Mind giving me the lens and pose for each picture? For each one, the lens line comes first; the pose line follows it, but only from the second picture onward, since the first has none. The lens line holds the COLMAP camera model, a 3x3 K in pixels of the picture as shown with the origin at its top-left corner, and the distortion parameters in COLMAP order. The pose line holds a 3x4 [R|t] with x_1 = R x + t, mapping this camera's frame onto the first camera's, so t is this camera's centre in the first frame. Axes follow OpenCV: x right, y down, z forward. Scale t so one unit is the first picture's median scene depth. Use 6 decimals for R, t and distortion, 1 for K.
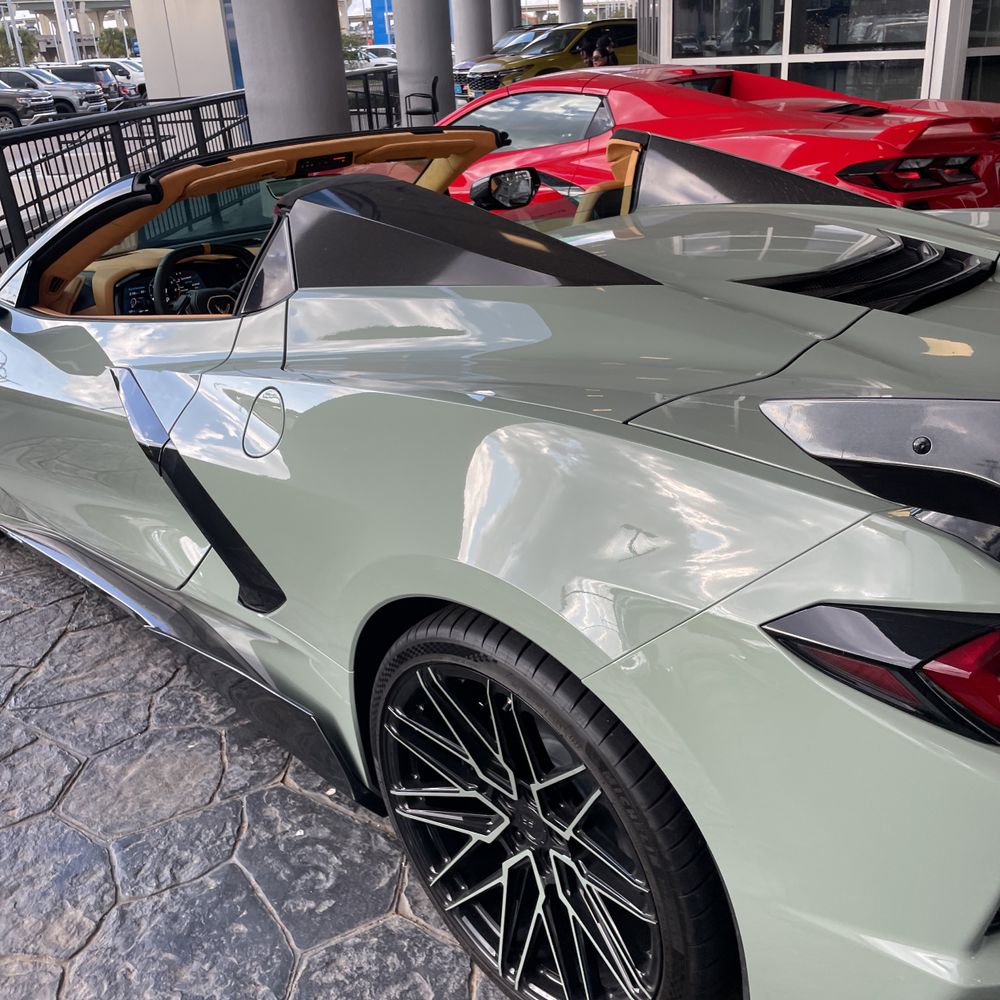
lens RADIAL K [[1020.3, 0, 508.5], [0, 1020.3, 495.2], [0, 0, 1]] dist [0.016455, 0.000000]
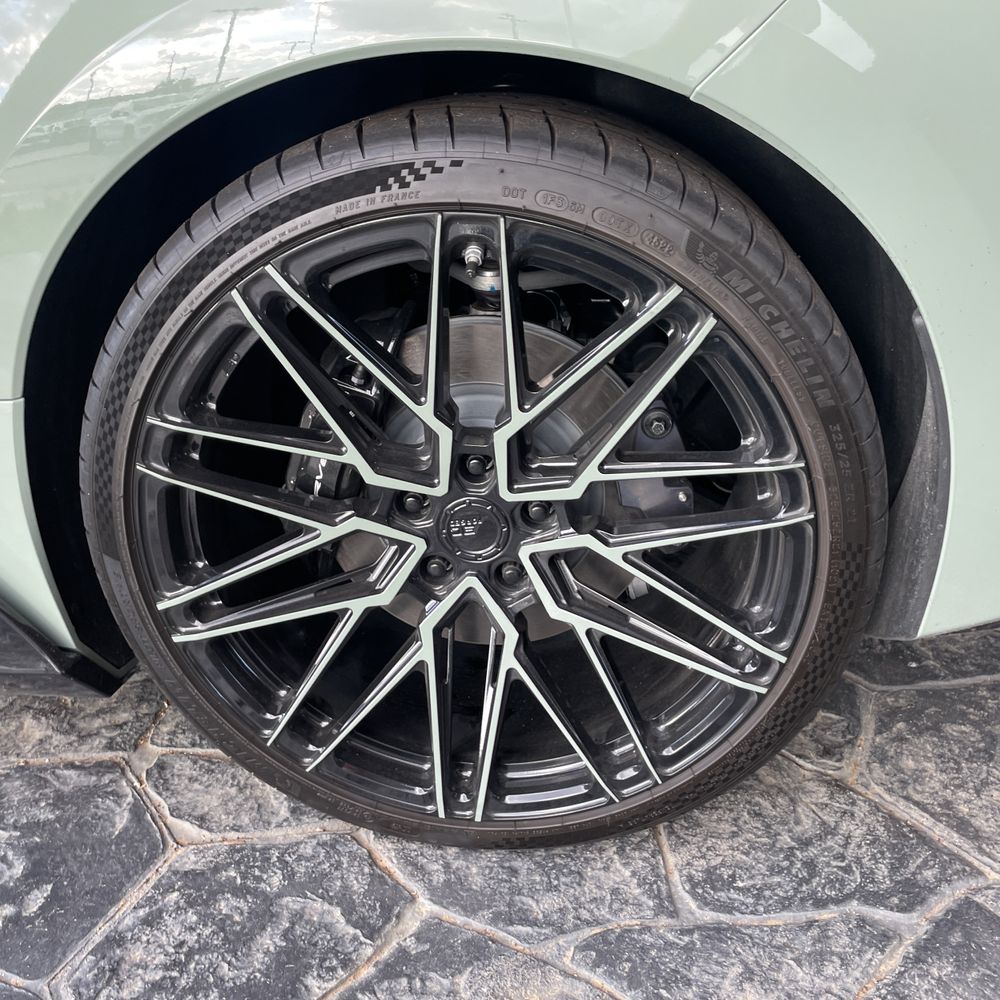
lens RADIAL K [[1020.3, 0, 495.3], [0, 1020.3, 507.1], [0, 0, 1]] dist [0.016455, 0.000000]
pose [[0.770634, -0.236677, 0.591698, -0.222050], [0.237038, 0.968315, 0.078600, 0.187685], [-0.591553, 0.079683, 0.802319, 0.359749]]
